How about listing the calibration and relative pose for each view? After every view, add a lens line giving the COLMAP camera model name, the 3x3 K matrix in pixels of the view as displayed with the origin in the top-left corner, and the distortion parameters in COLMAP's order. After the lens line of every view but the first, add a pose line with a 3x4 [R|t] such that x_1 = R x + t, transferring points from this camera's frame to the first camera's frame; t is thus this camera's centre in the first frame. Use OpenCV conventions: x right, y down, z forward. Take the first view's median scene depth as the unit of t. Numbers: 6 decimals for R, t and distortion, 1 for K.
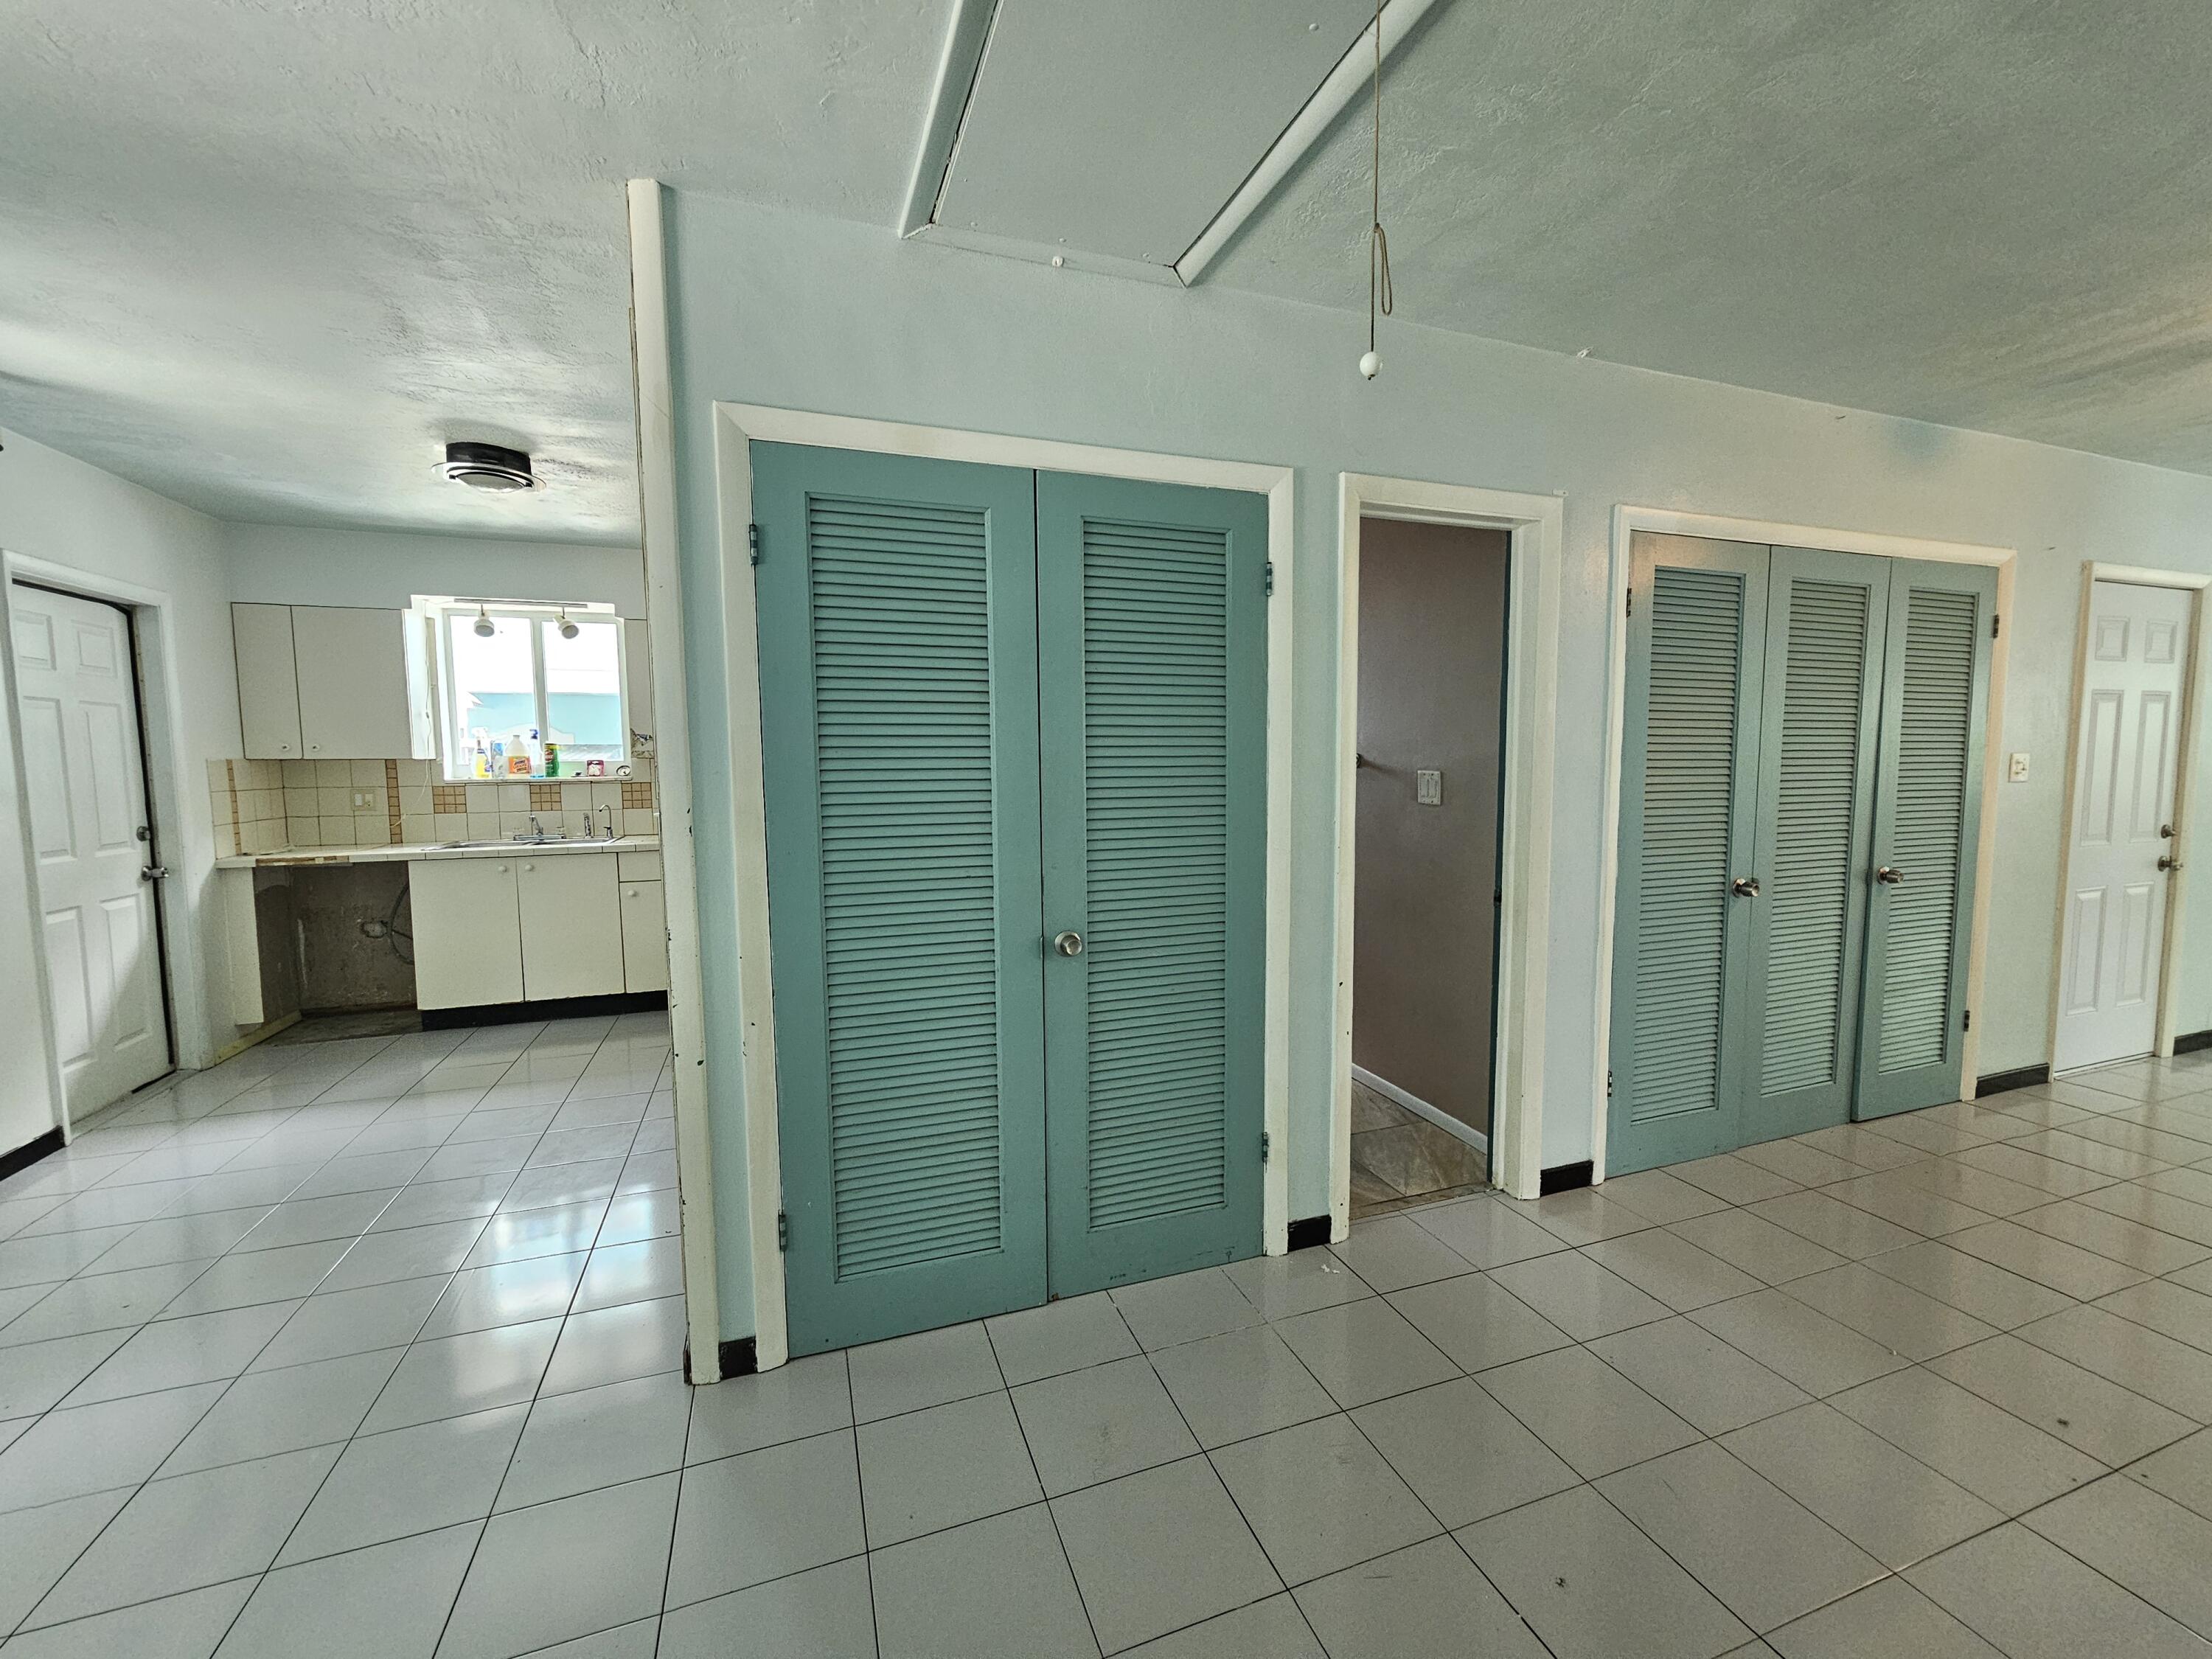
lens RADIAL K [[914.5, 0, 1112.8], [0, 914.5, 836.9], [0, 0, 1]] dist [-0.000281, -0.000600]
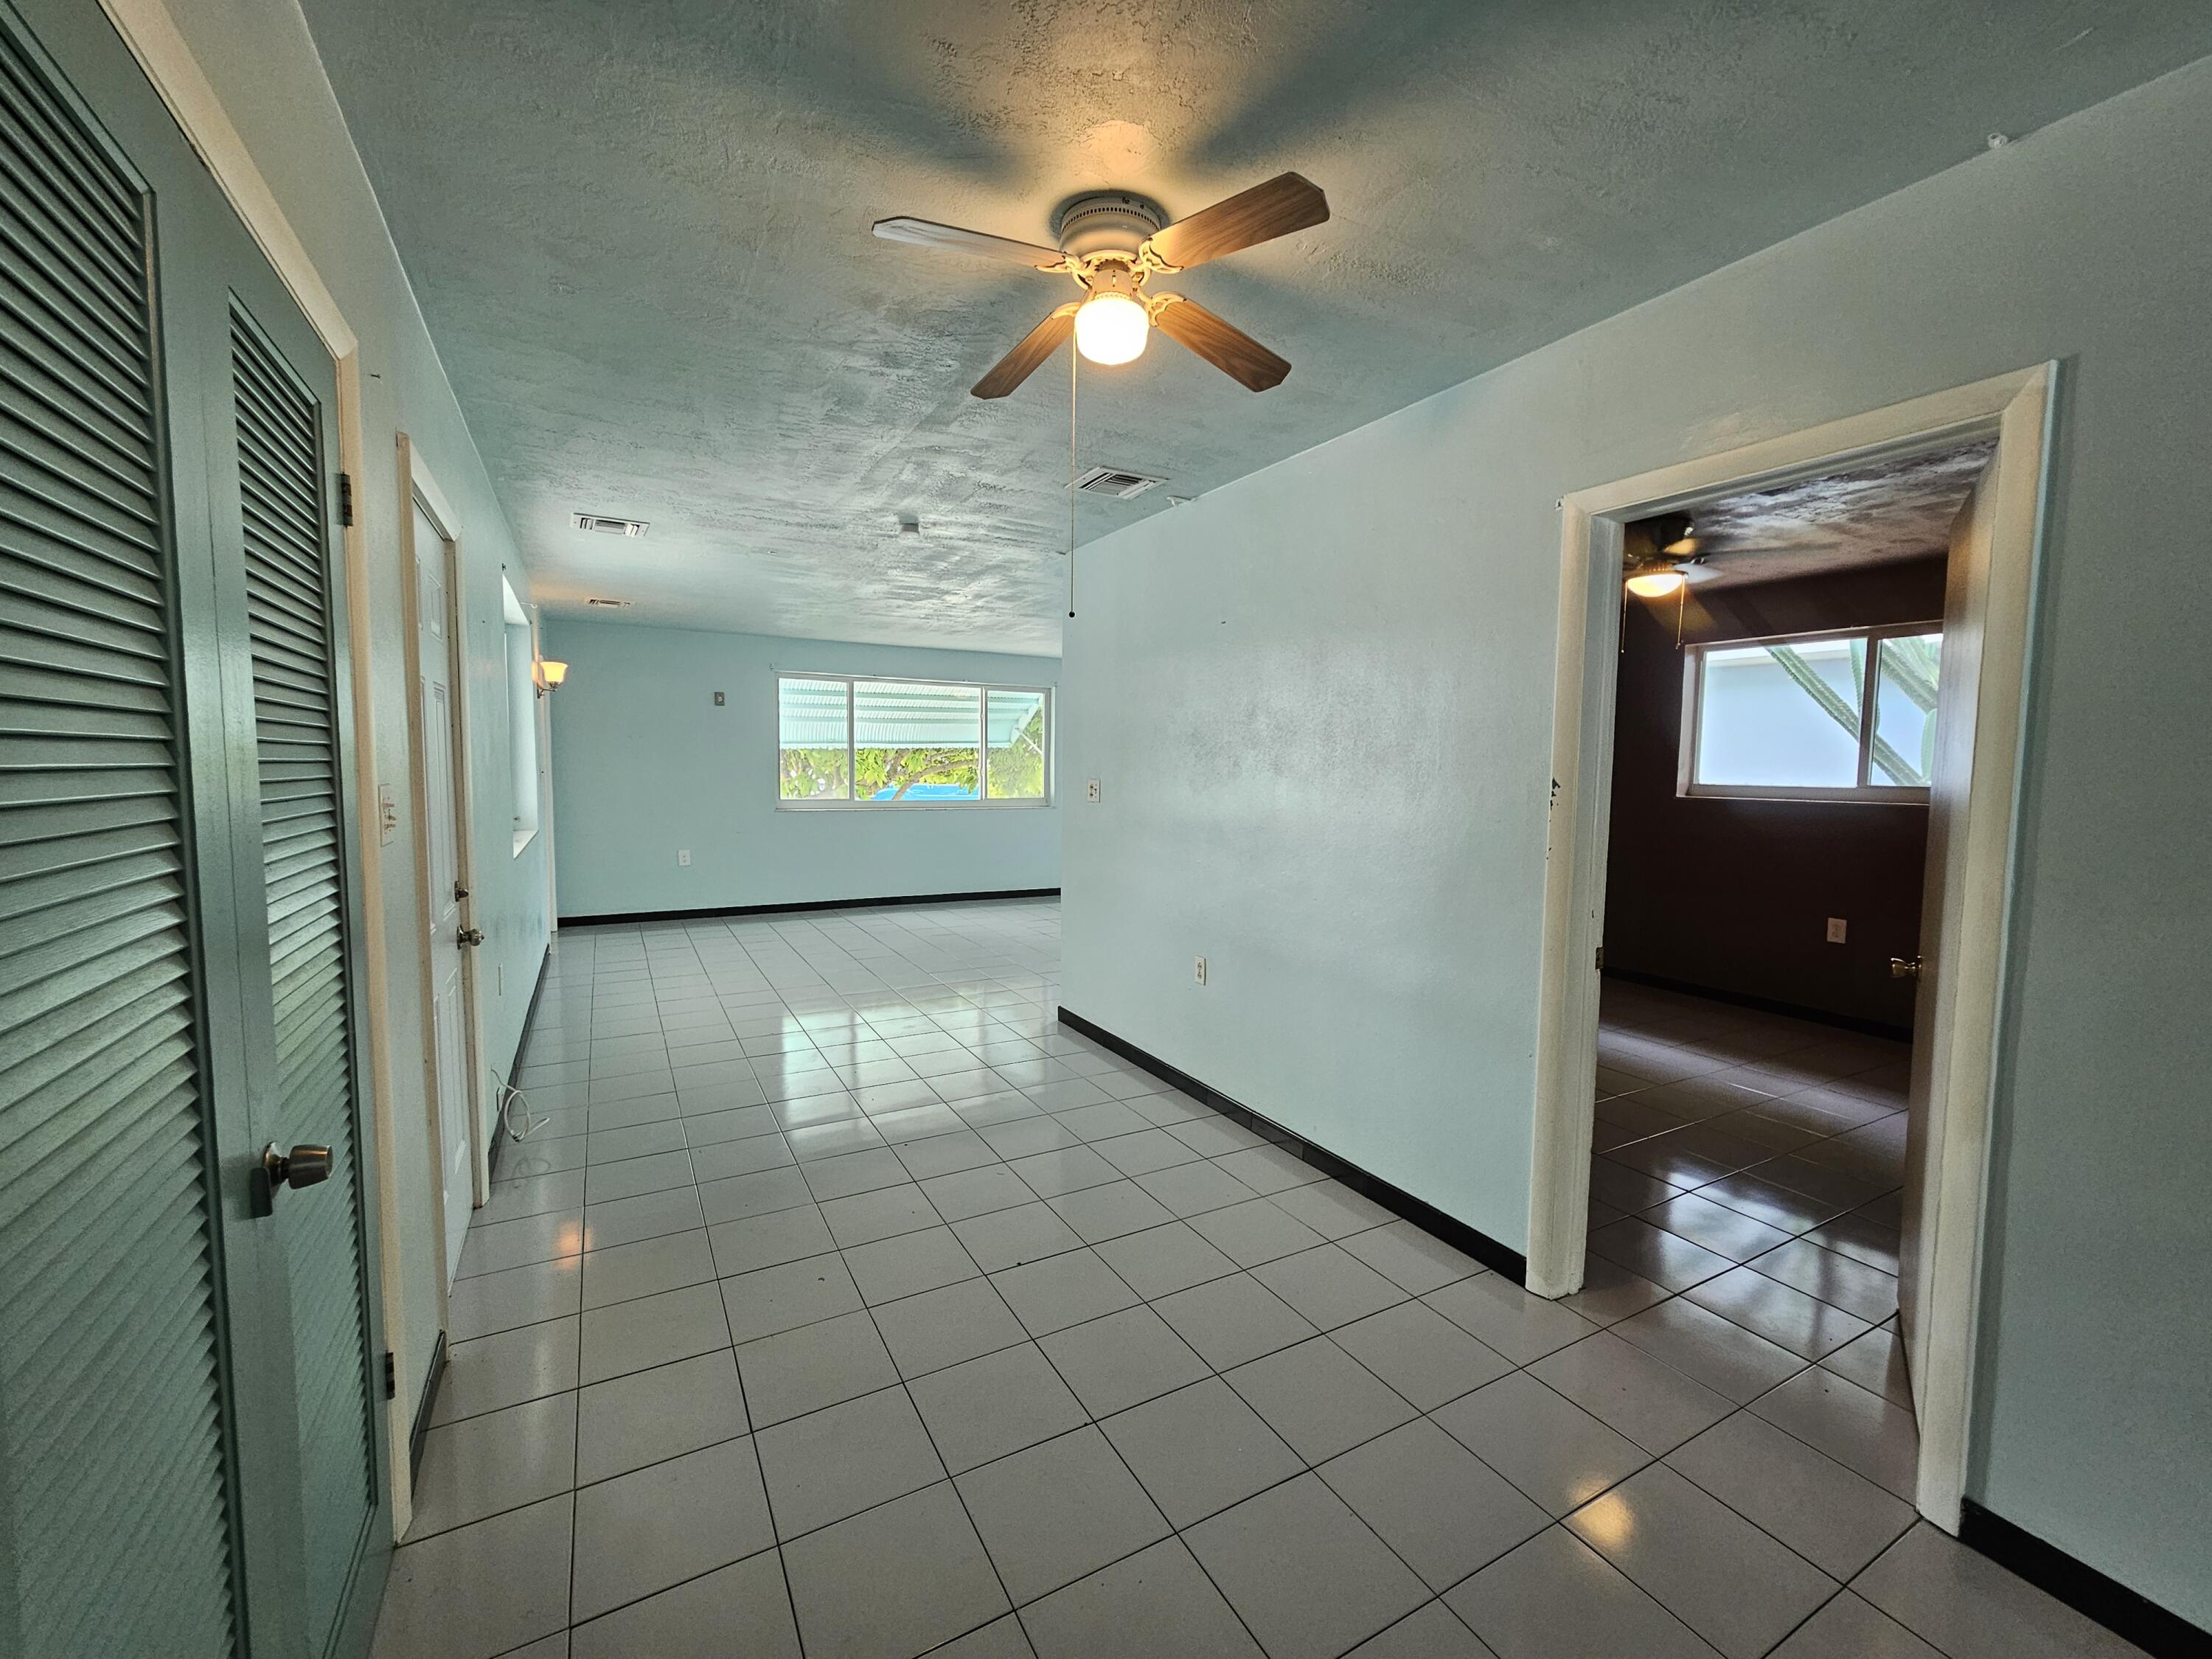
lens RADIAL K [[914.5, 0, 1116.6], [0, 914.5, 834.1], [0, 0, 1]] dist [-0.000281, -0.000600]
pose [[-0.163864, -0.068862, 0.984076, 0.403763], [0.070133, 0.994223, 0.081251, -0.071140], [-0.983987, 0.082331, -0.158088, 0.629144]]
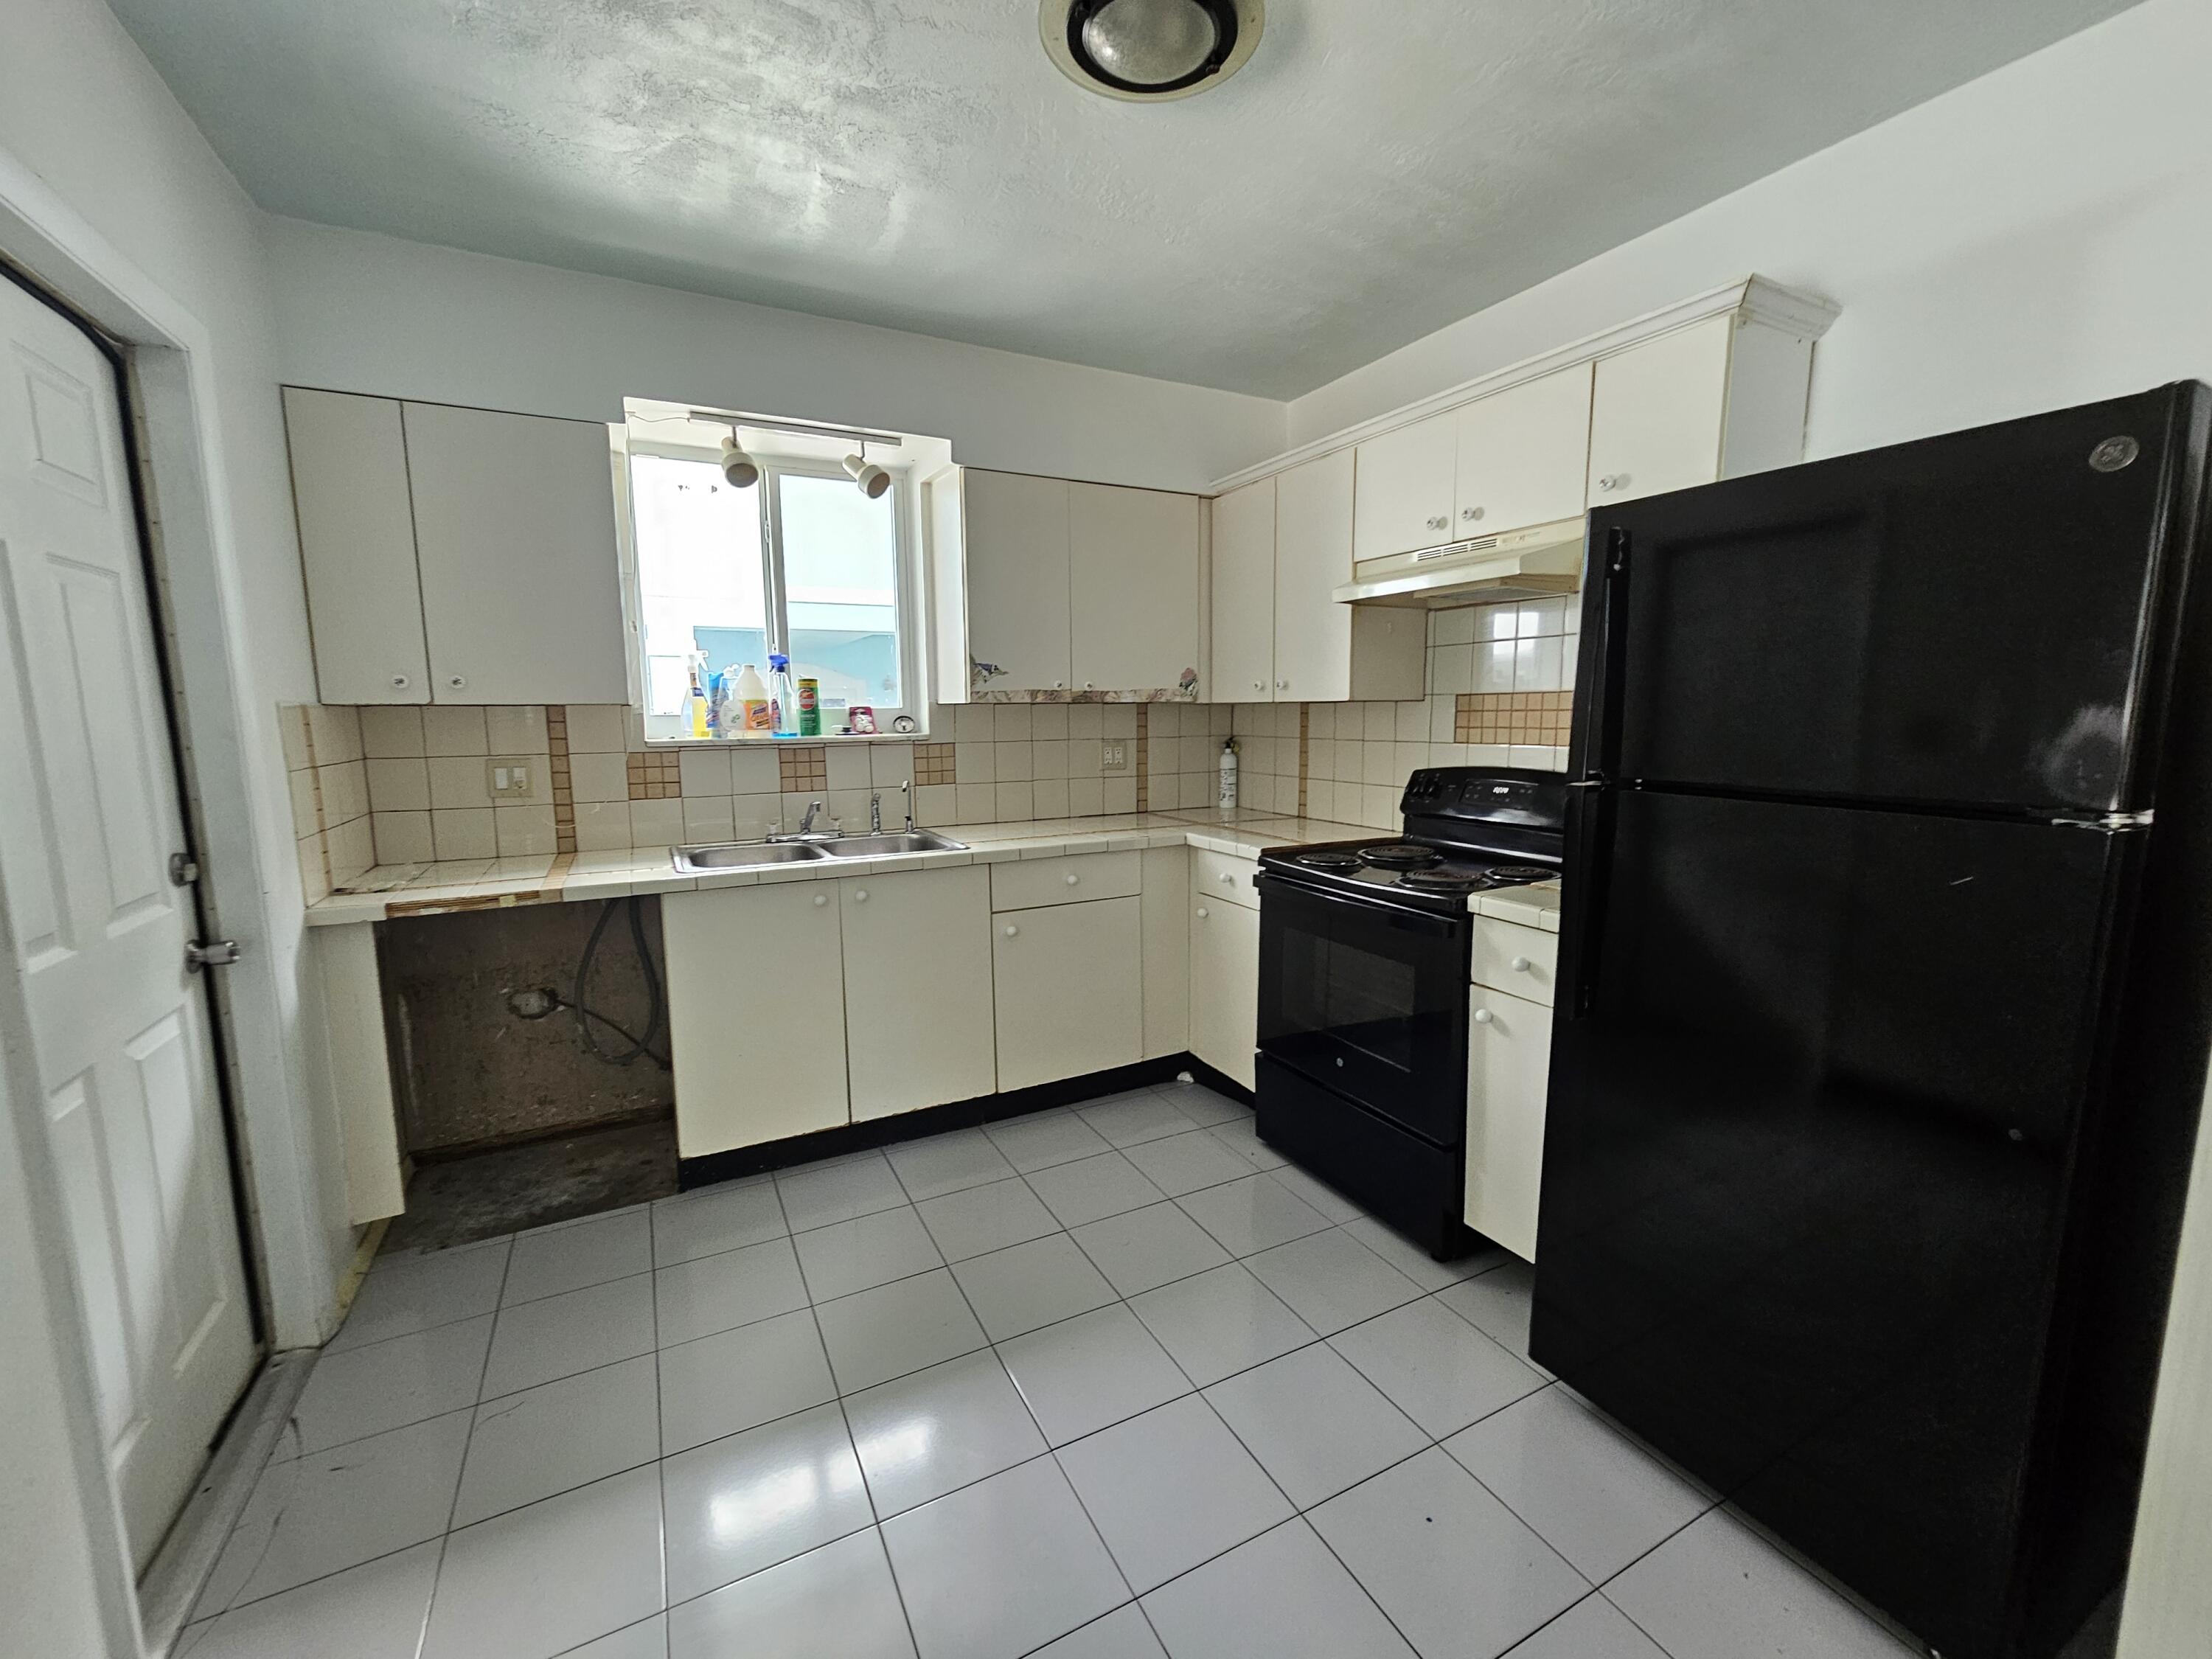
lens RADIAL K [[914.5, 0, 1106.2], [0, 914.5, 835.2], [0, 0, 1]] dist [-0.000281, -0.000600]
pose [[0.991741, -0.018708, 0.126887, -0.670444], [0.012278, 0.998609, 0.051269, -0.037874], [-0.127670, -0.049287, 0.990591, 0.500834]]
